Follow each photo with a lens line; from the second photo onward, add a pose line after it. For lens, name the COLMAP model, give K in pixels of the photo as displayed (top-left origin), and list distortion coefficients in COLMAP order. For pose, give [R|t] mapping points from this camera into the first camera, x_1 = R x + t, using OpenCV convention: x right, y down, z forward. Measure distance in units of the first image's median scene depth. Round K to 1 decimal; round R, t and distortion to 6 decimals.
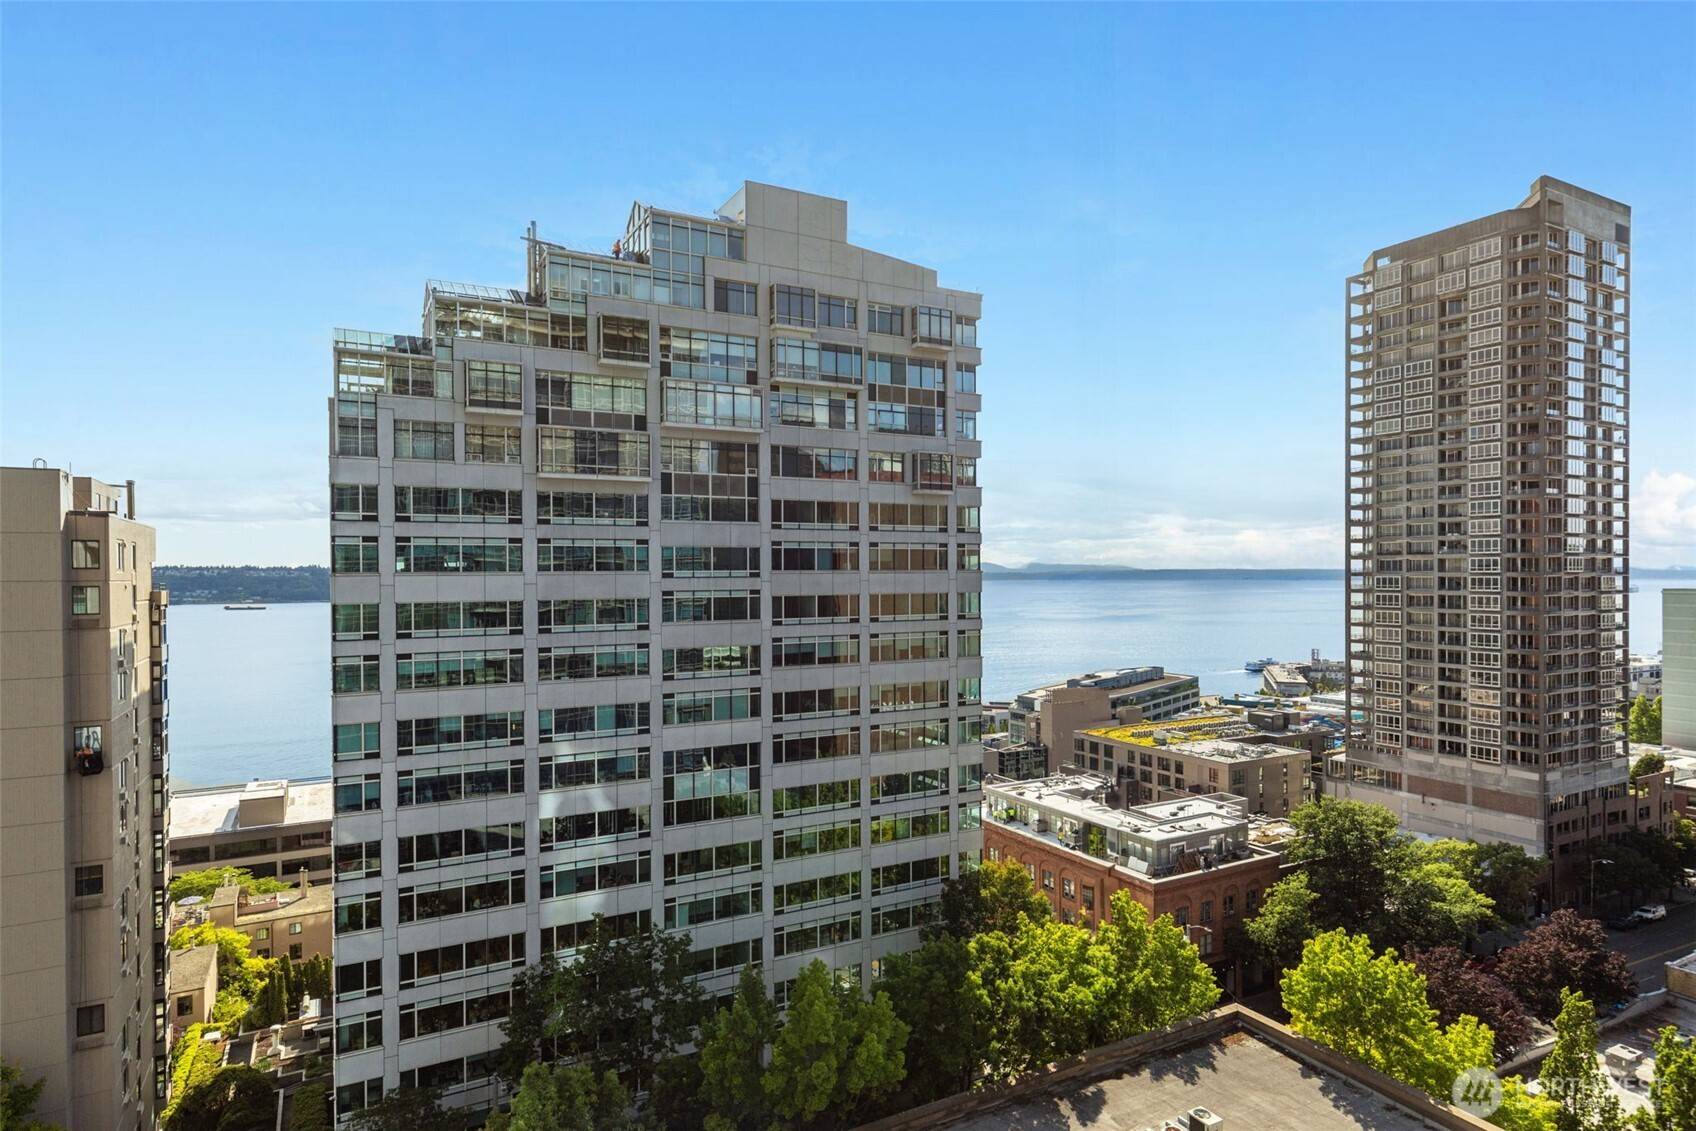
lens RADIAL K [[950.0, 0, 859.7], [0, 950.0, 584.1], [0, 0, 1]] dist [0.007896, -0.002149]
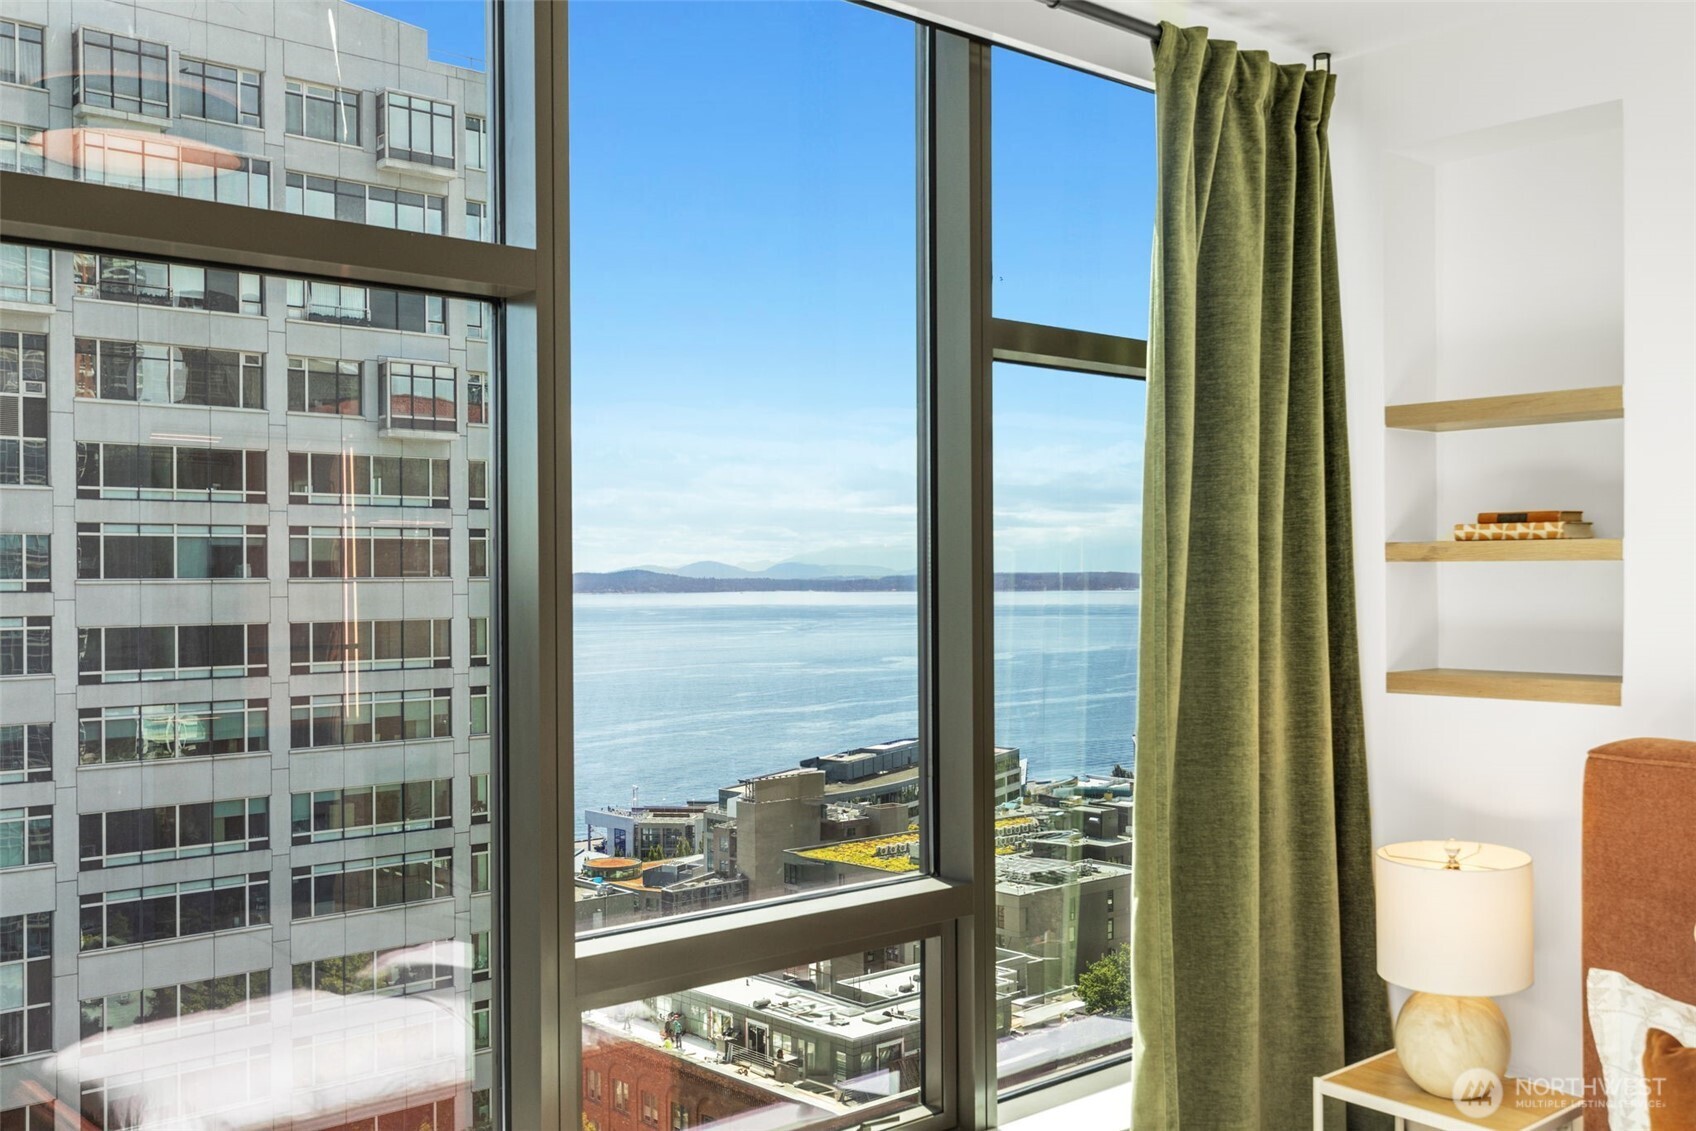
lens RADIAL K [[1610.0, 0, 846.0], [0, 1610.0, 596.2], [0, 0, 1]] dist [0.007804, 0.000000]
pose [[0.975824, -0.004908, 0.218503, 0.114668], [0.005471, 0.999983, -0.001968, -0.000775], [-0.218490, 0.003116, 0.975834, 0.044000]]
